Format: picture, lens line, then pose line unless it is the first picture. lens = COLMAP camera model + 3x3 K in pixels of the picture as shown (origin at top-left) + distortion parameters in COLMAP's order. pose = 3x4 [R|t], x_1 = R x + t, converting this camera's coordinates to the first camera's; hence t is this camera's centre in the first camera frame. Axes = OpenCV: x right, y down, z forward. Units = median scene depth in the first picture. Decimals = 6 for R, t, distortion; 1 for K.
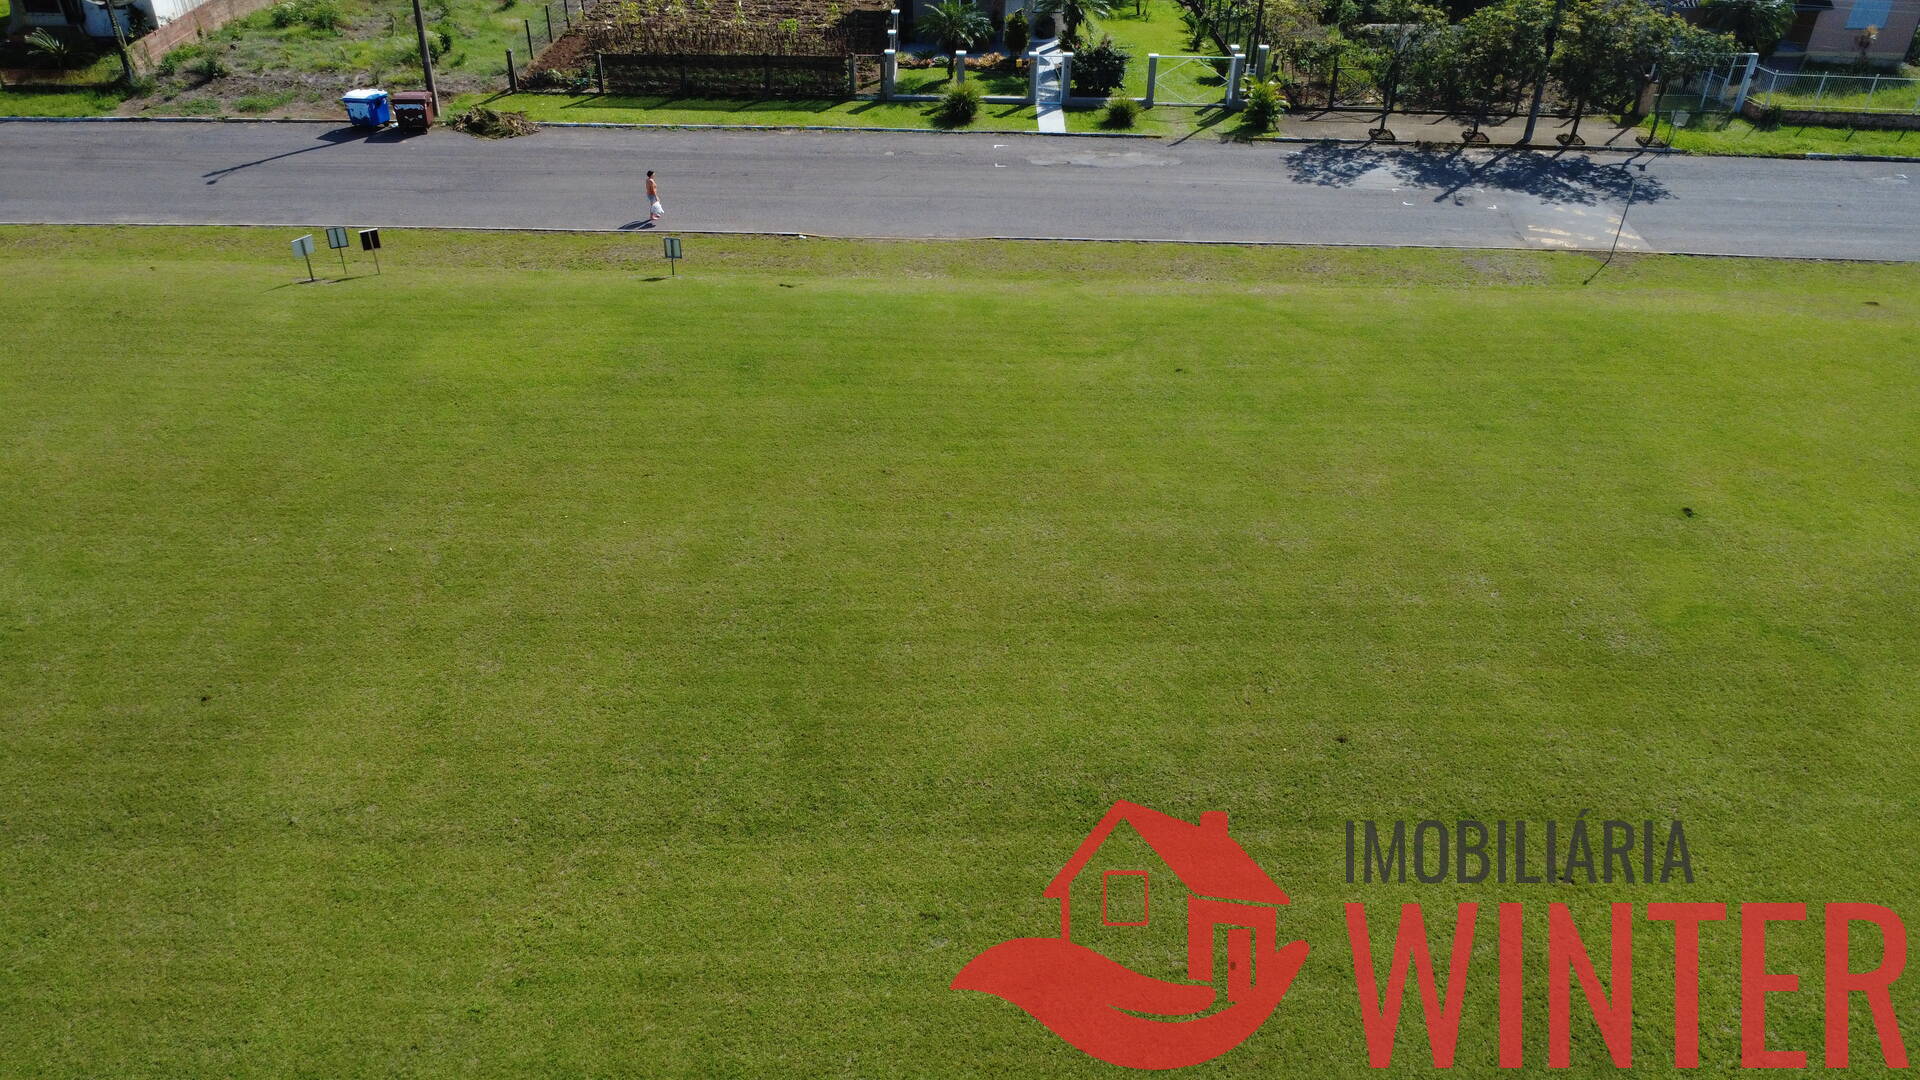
lens RADIAL K [[1441.2, 0, 957.0], [0, 1441.2, 539.4], [0, 0, 1]] dist [0.008546, -0.008099]
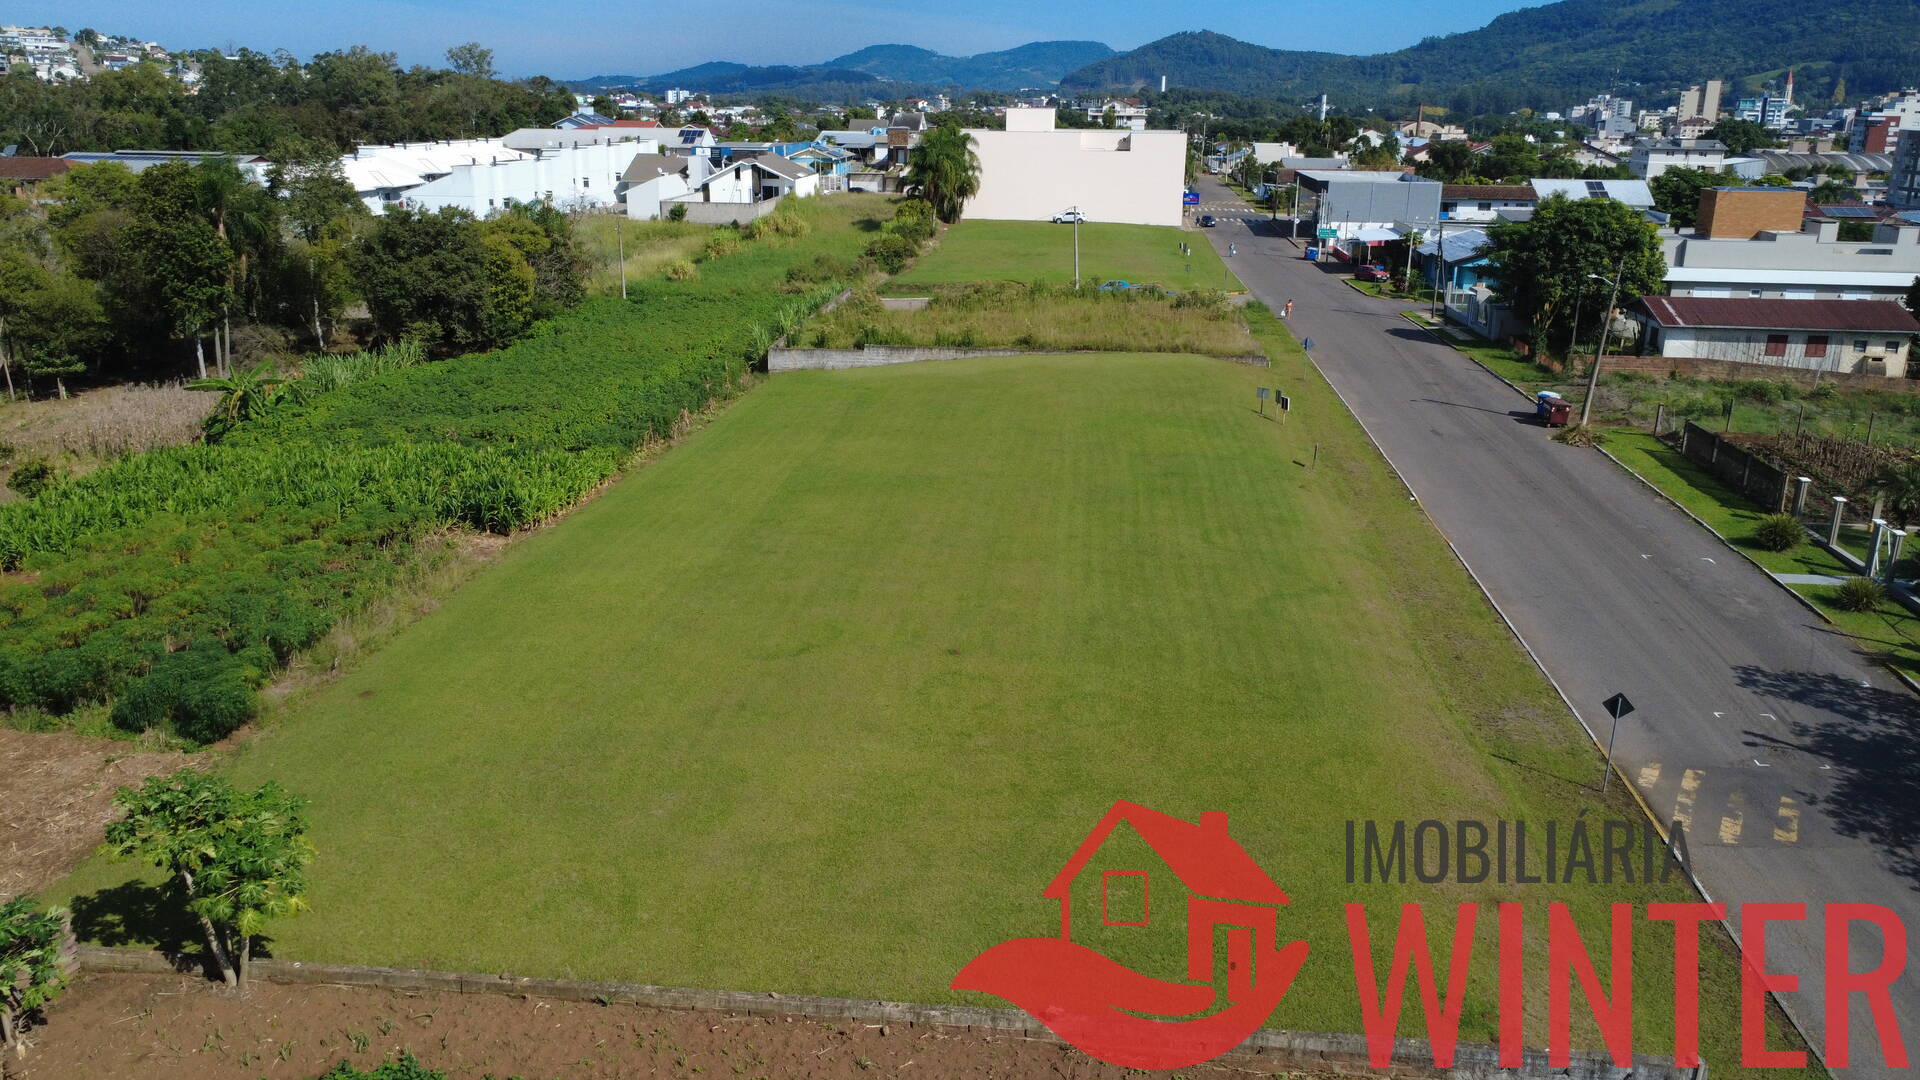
lens RADIAL K [[1441.2, 0, 957.0], [0, 1441.2, 539.4], [0, 0, 1]] dist [0.008546, -0.008099]
pose [[-0.102773, 0.280428, -0.954357, 1.006695], [-0.569590, 0.769975, 0.287587, -0.273932], [0.815478, 0.573149, 0.080596, 0.498354]]
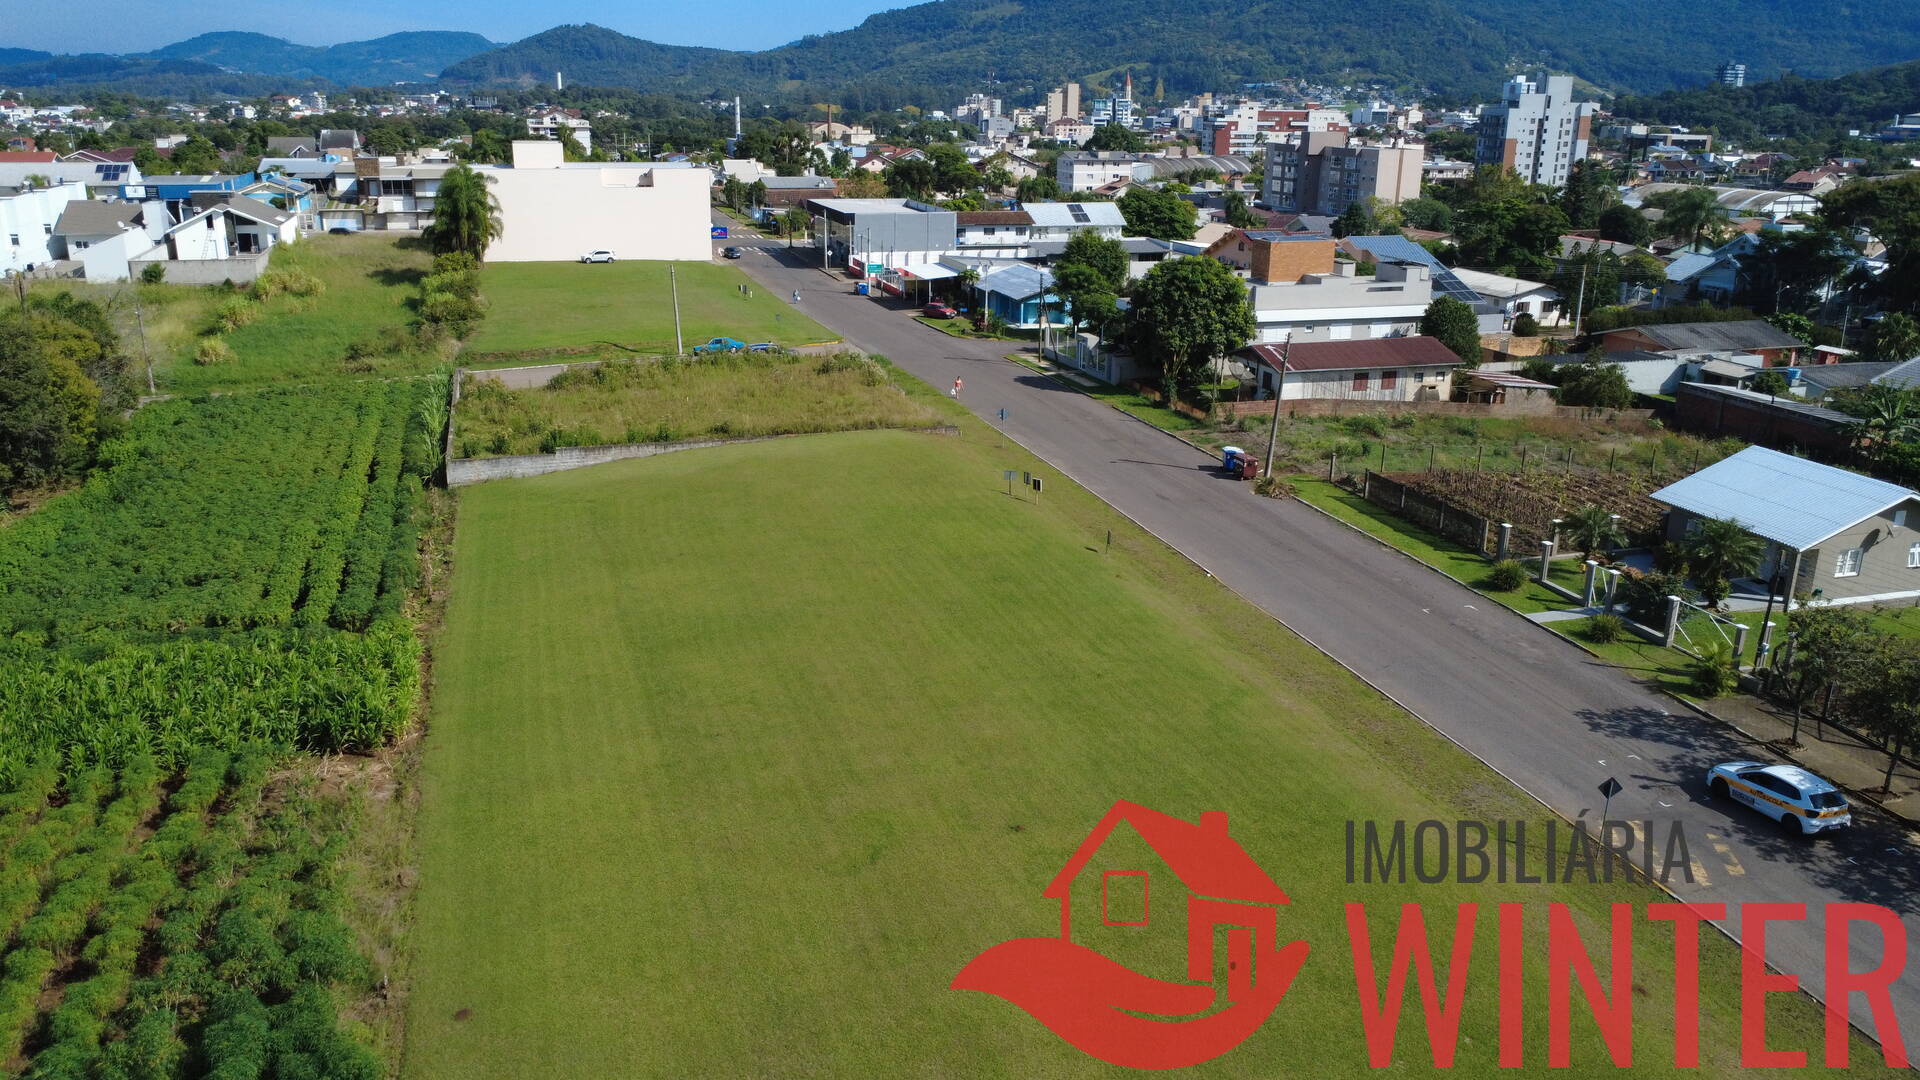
lens RADIAL K [[1441.2, 0, 957.0], [0, 1441.2, 539.4], [0, 0, 1]] dist [0.008546, -0.008099]
pose [[0.294856, 0.273551, -0.915549, 0.954813], [-0.544548, 0.835438, 0.074242, -0.178822], [0.785193, 0.476669, 0.395296, 0.189760]]
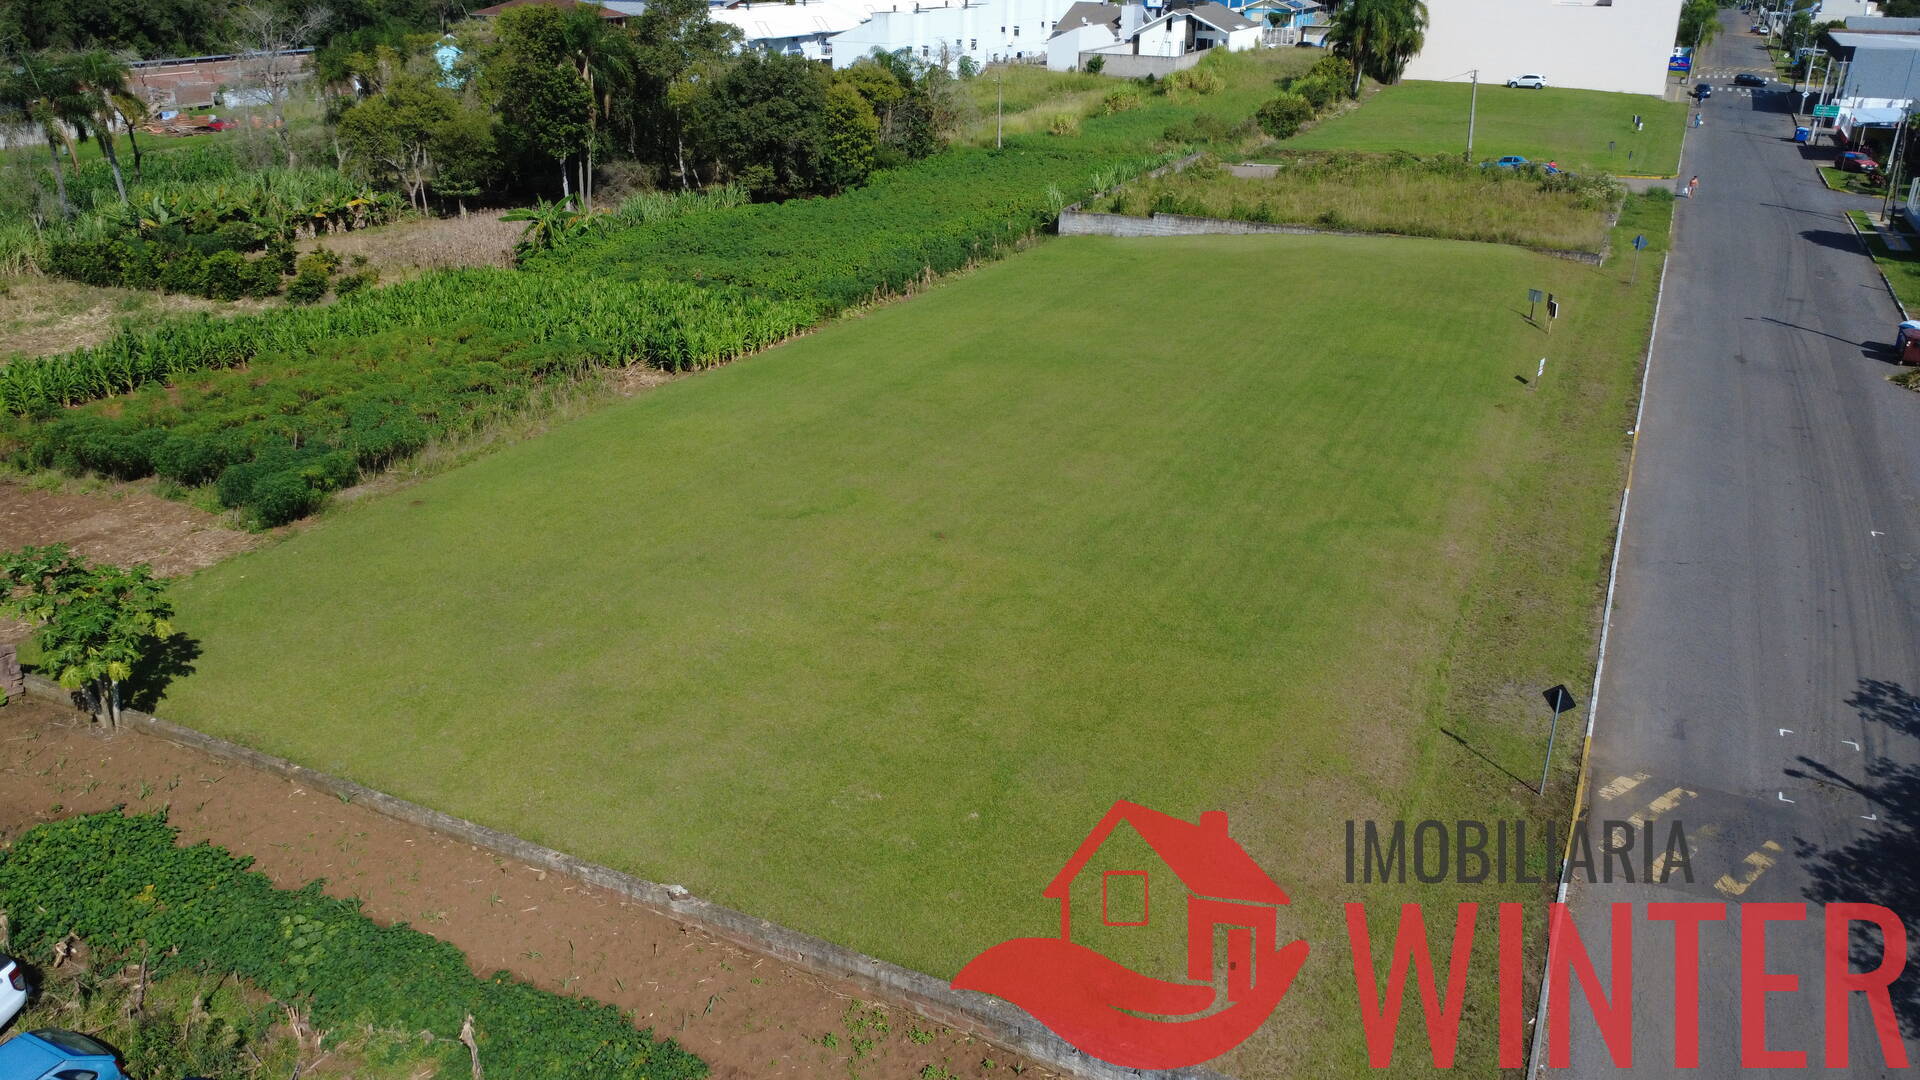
lens RADIAL K [[1441.2, 0, 957.0], [0, 1441.2, 539.4], [0, 0, 1]] dist [0.008546, -0.008099]
pose [[-0.439681, 0.333669, -0.833874, 0.921468], [-0.517763, 0.664471, 0.538887, -0.415245], [0.733895, 0.668688, -0.119394, 0.688095]]
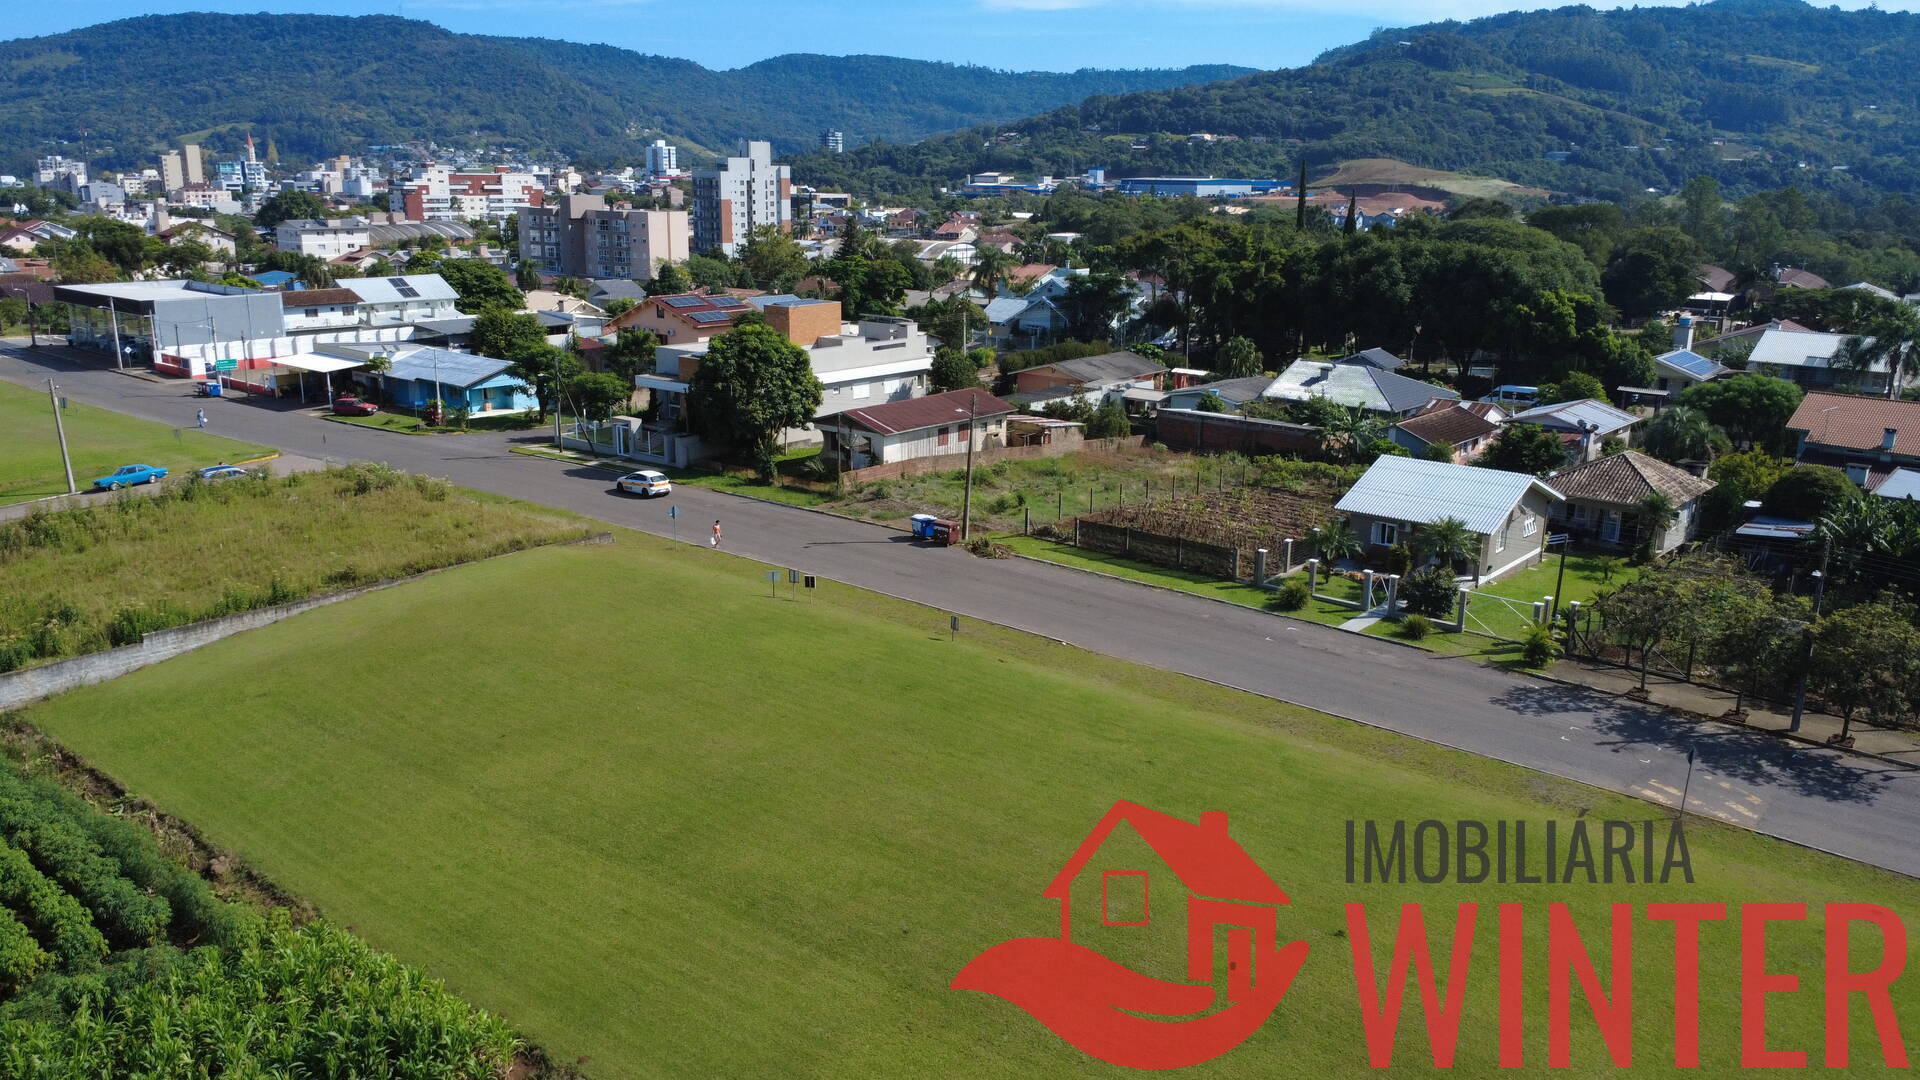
lens RADIAL K [[1441.2, 0, 957.0], [0, 1441.2, 539.4], [0, 0, 1]] dist [0.008546, -0.008099]
pose [[0.767005, 0.156288, -0.622316, 0.575799], [-0.361871, 0.906283, -0.218403, 0.037014], [0.529861, 0.392714, 0.751680, -0.130927]]
